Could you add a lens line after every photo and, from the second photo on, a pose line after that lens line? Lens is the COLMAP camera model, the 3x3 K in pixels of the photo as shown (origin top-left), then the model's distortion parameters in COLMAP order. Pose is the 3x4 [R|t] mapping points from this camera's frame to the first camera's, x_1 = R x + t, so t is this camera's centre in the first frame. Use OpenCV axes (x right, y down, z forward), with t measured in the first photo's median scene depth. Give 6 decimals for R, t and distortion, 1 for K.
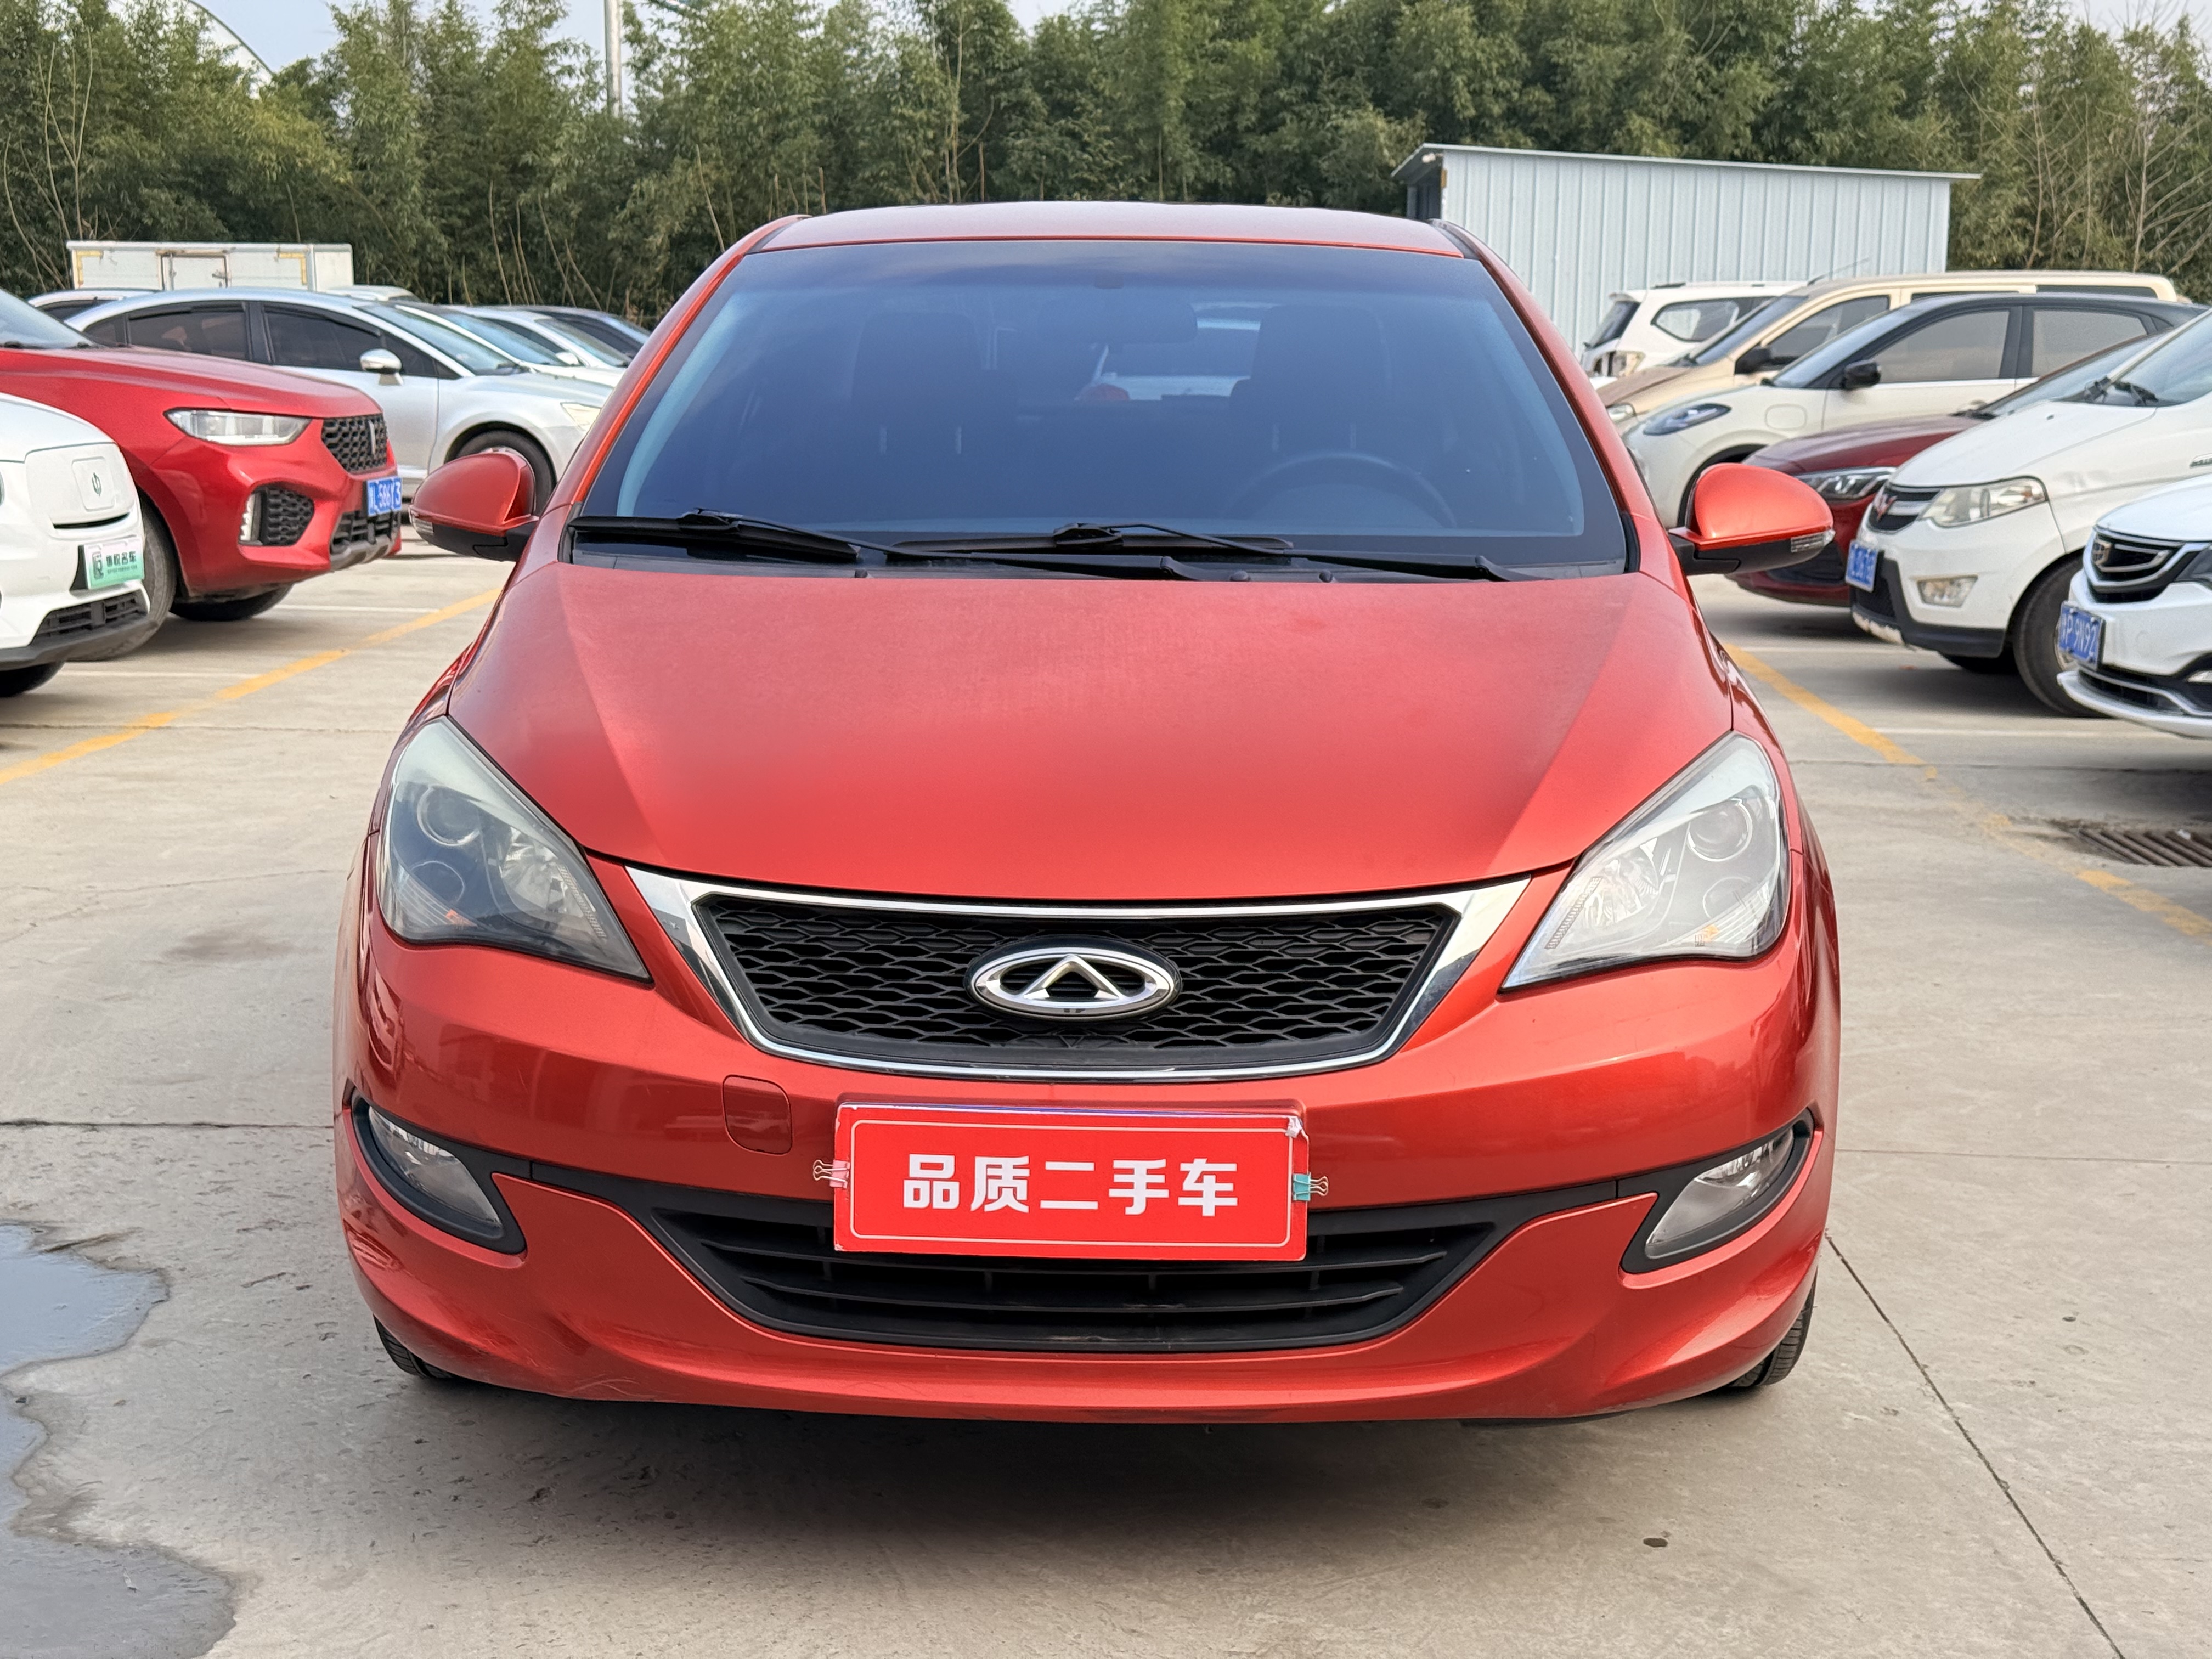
lens RADIAL K [[3101.1, 0, 1125.3], [0, 3101.1, 831.6], [0, 0, 1]] dist [0.127336, 0.000000]
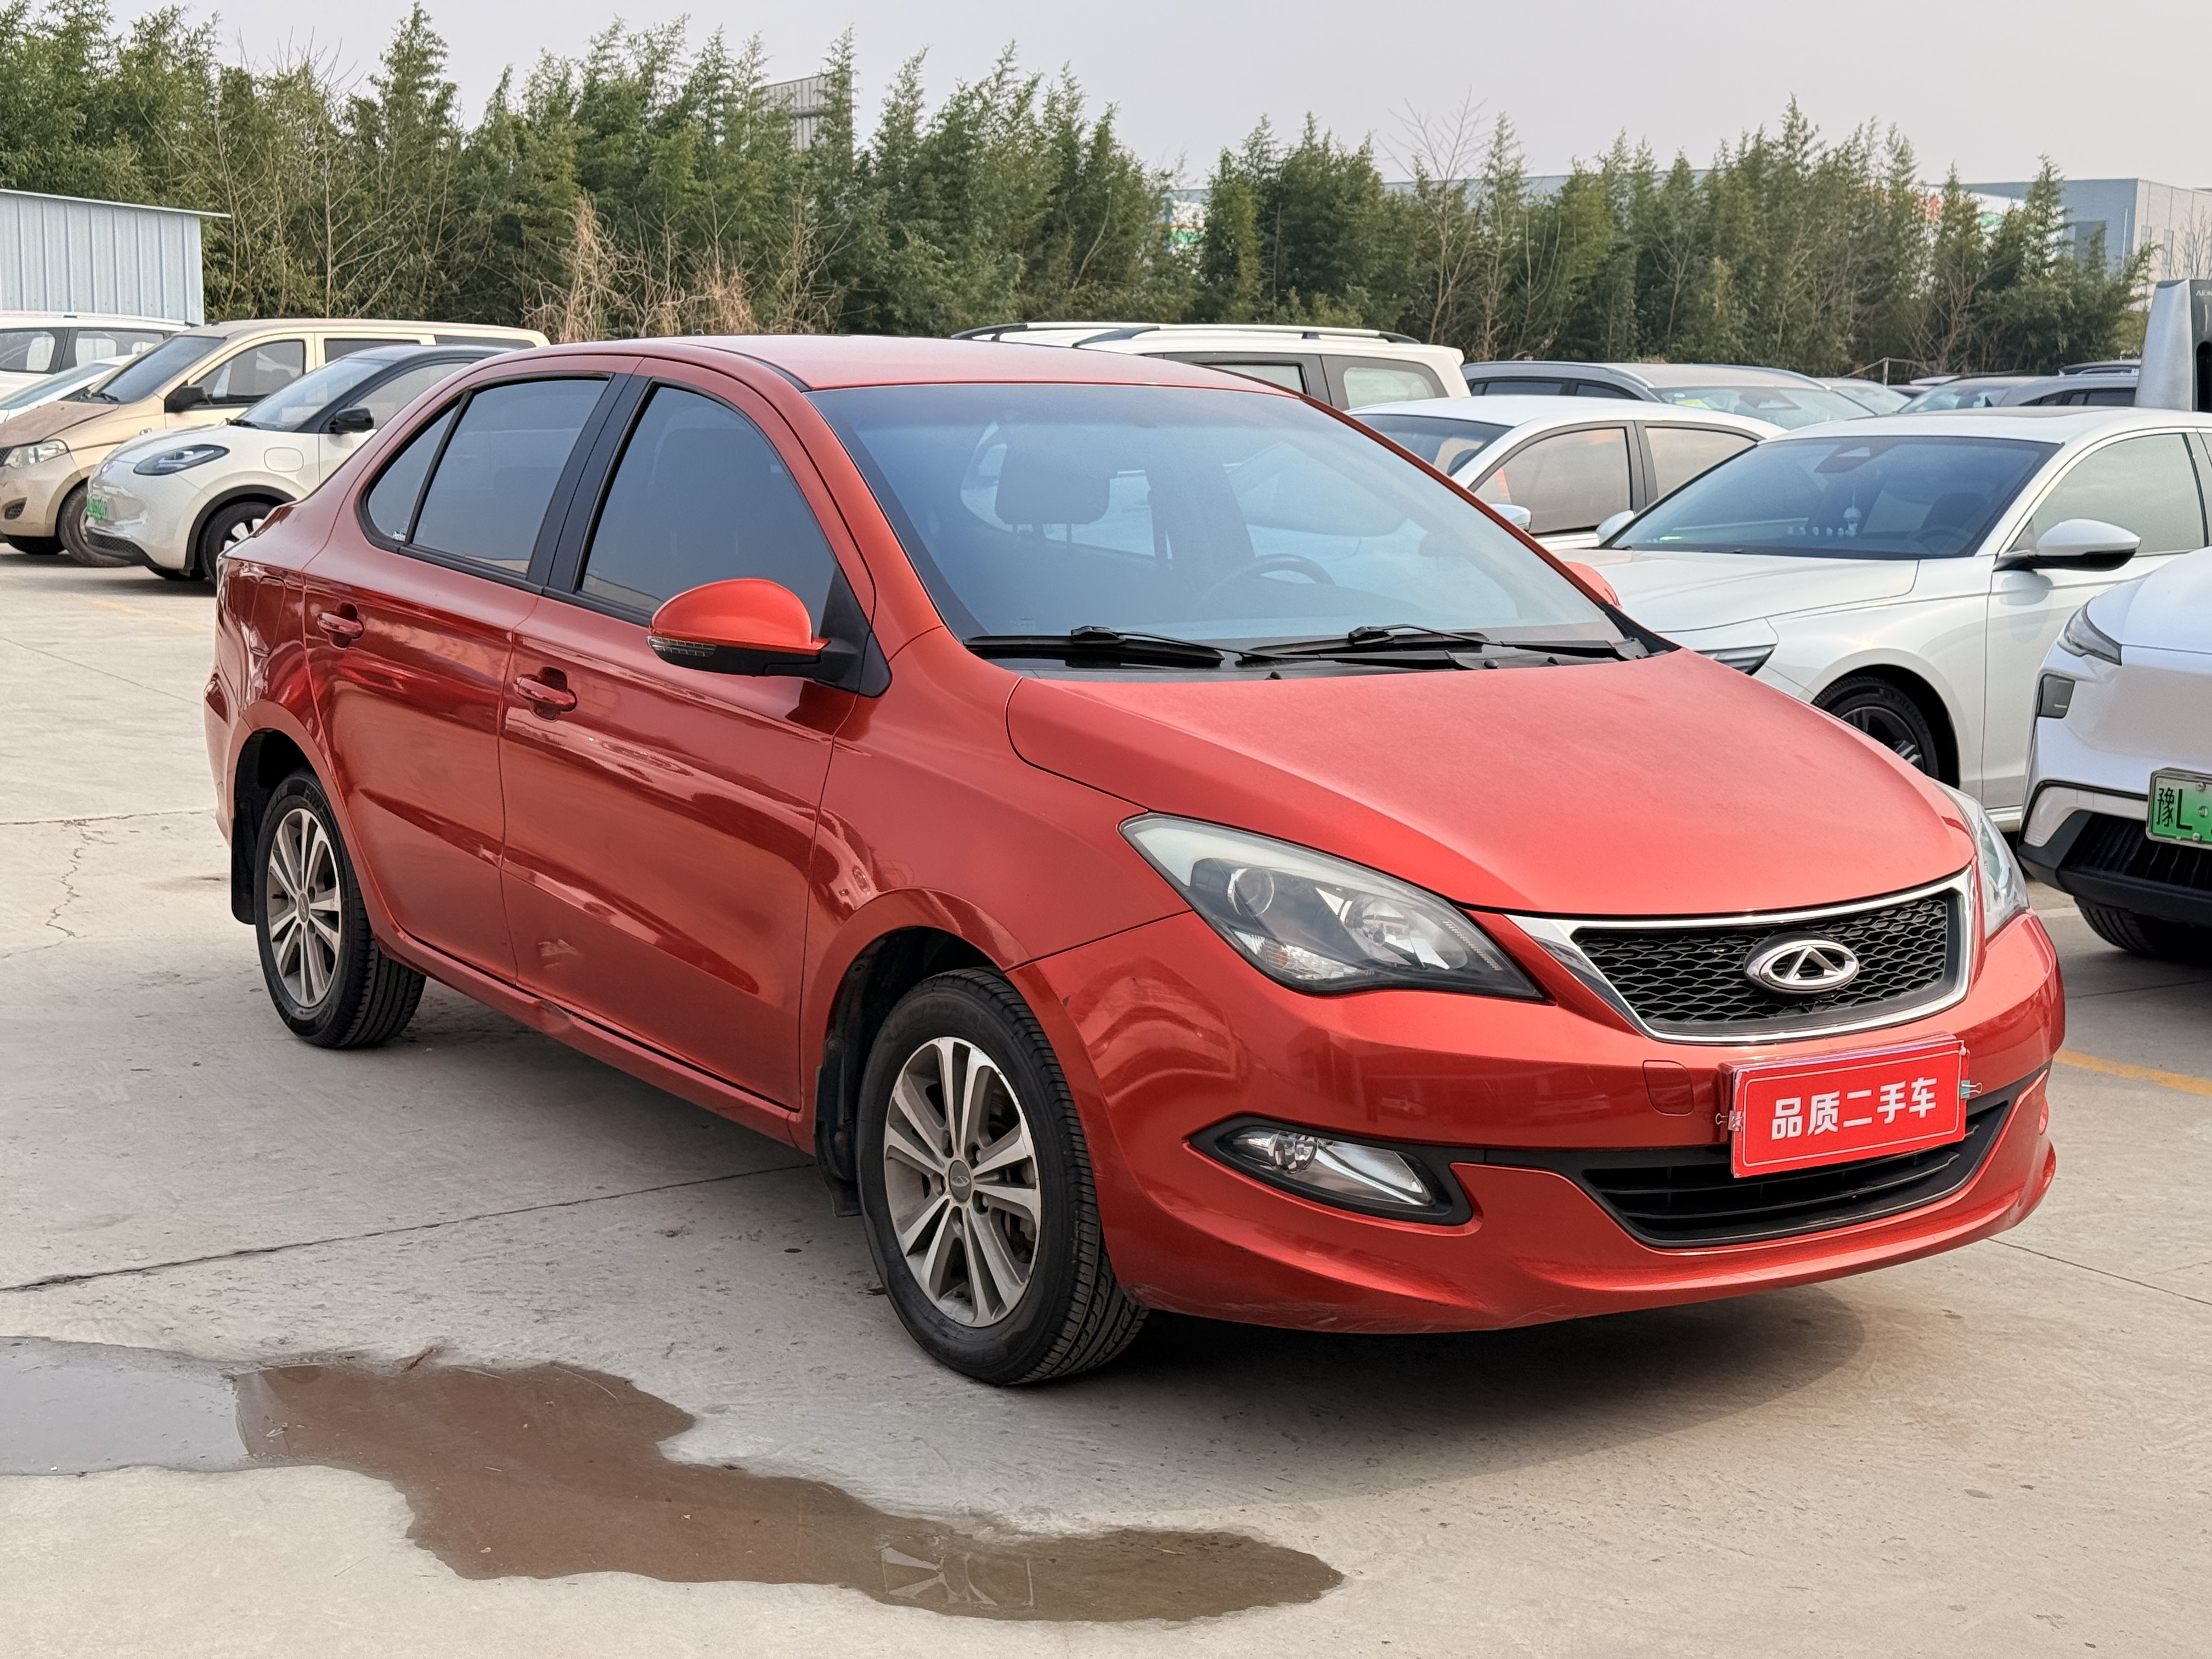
lens RADIAL K [[3101.1, 0, 1101.4], [0, 3101.1, 842.9], [0, 0, 1]] dist [0.127336, 0.000000]
pose [[0.803428, -0.078985, 0.590139, -0.996104], [0.079066, 0.996537, 0.025735, -0.061213], [-0.590128, 0.025983, 0.806891, 0.054436]]
